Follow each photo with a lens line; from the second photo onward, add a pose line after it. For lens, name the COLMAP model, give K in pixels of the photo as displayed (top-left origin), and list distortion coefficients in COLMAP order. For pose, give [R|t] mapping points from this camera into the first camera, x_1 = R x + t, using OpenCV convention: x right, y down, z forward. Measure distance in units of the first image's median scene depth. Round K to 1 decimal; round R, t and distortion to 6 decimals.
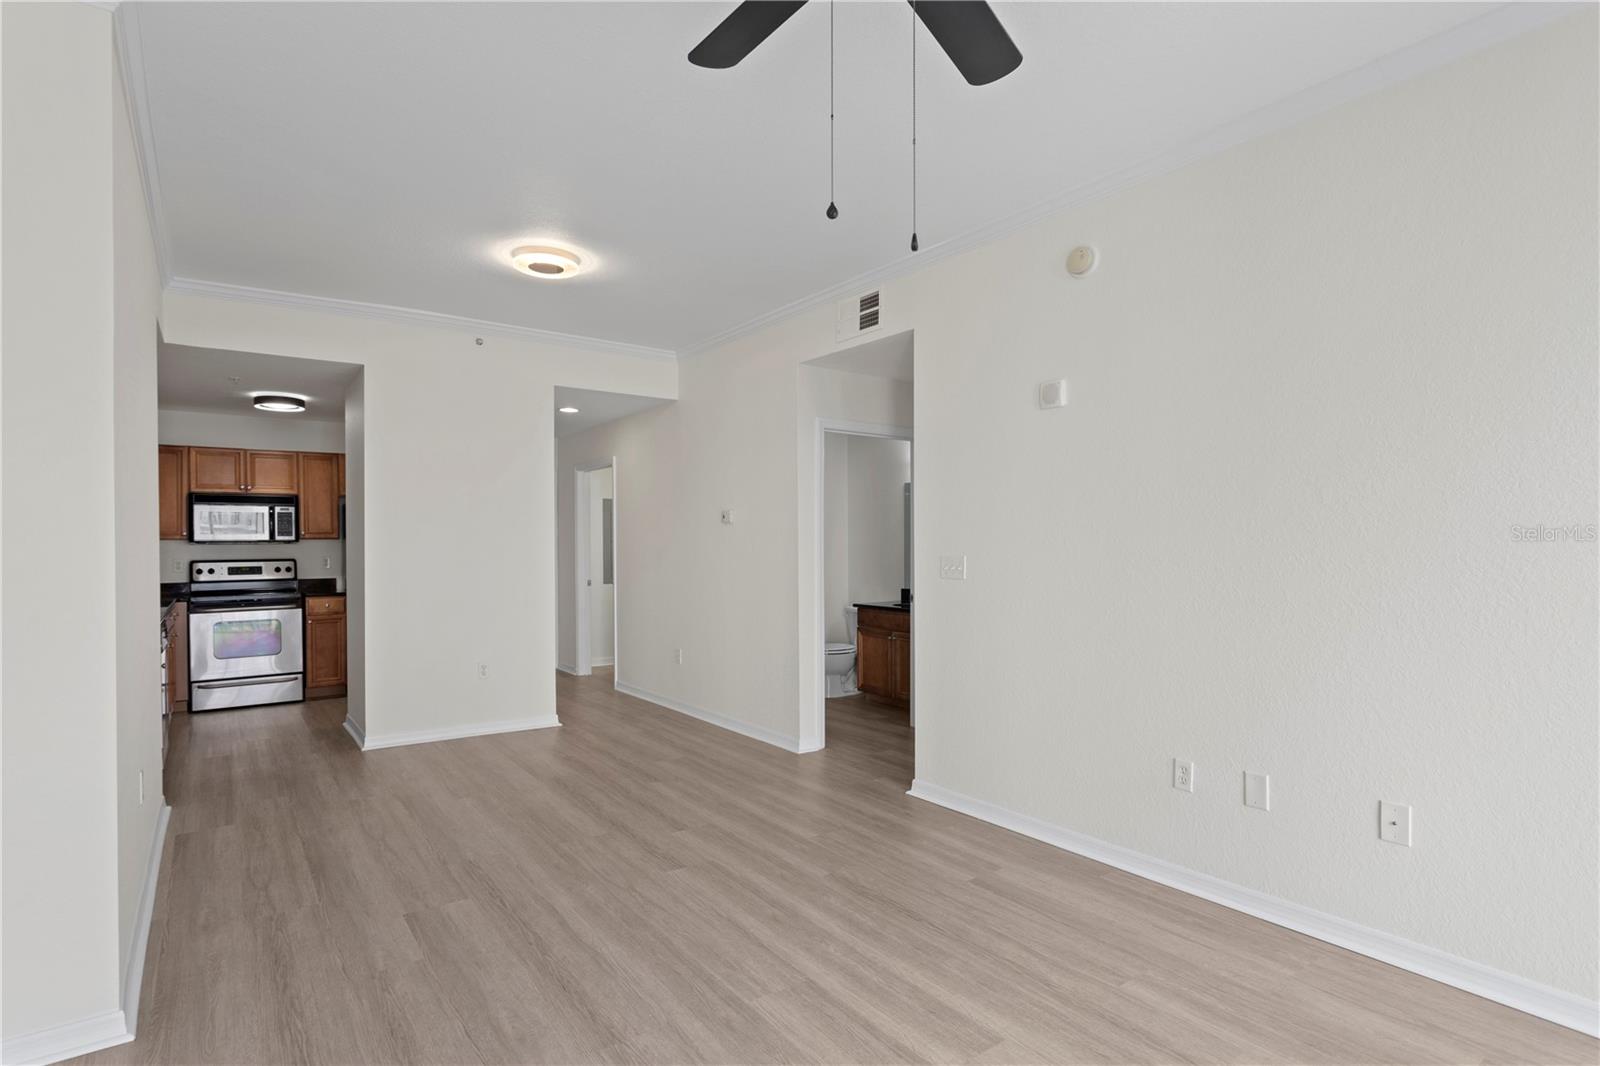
lens RADIAL K [[797.9, 0, 795.0], [0, 797.9, 554.4], [0, 0, 1]] dist [-0.013881, 0.008805]
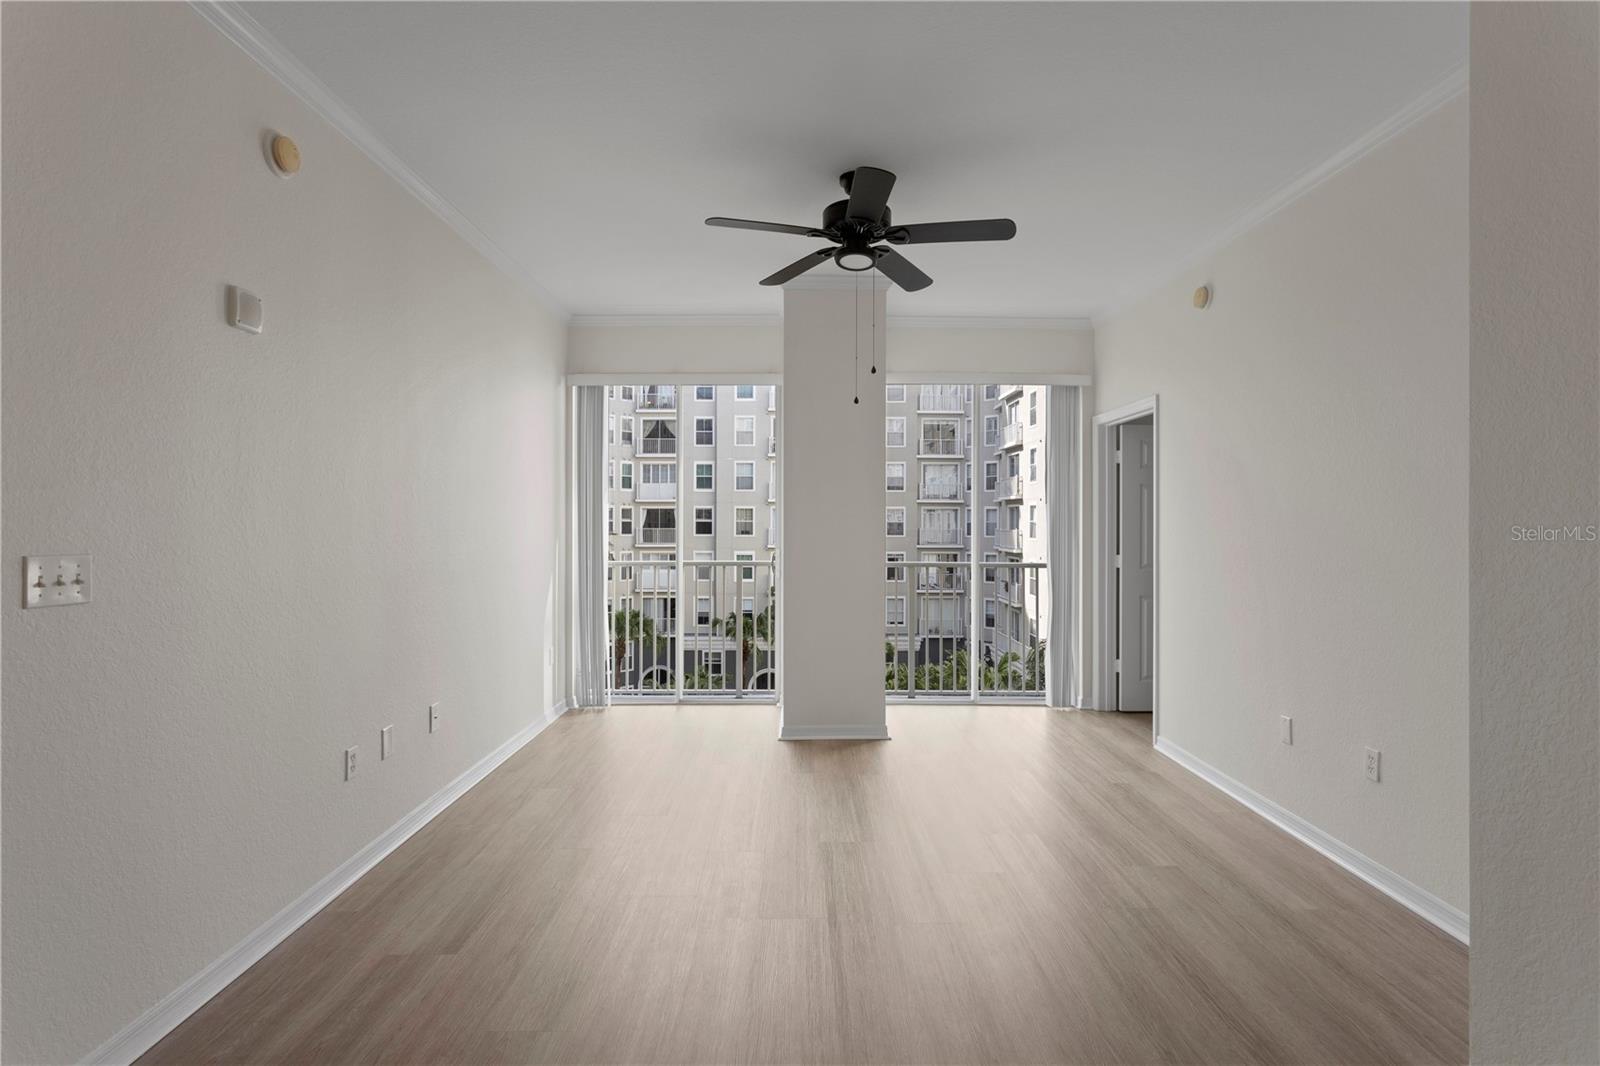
lens RADIAL K [[797.9, 0, 801.8], [0, 797.9, 520.6], [0, 0, 1]] dist [-0.013881, 0.008805]
pose [[-0.815150, 0.003540, 0.579239, -0.258177], [0.007074, 0.999968, 0.003844, -0.009843], [-0.579207, 0.007231, -0.815149, 0.714484]]
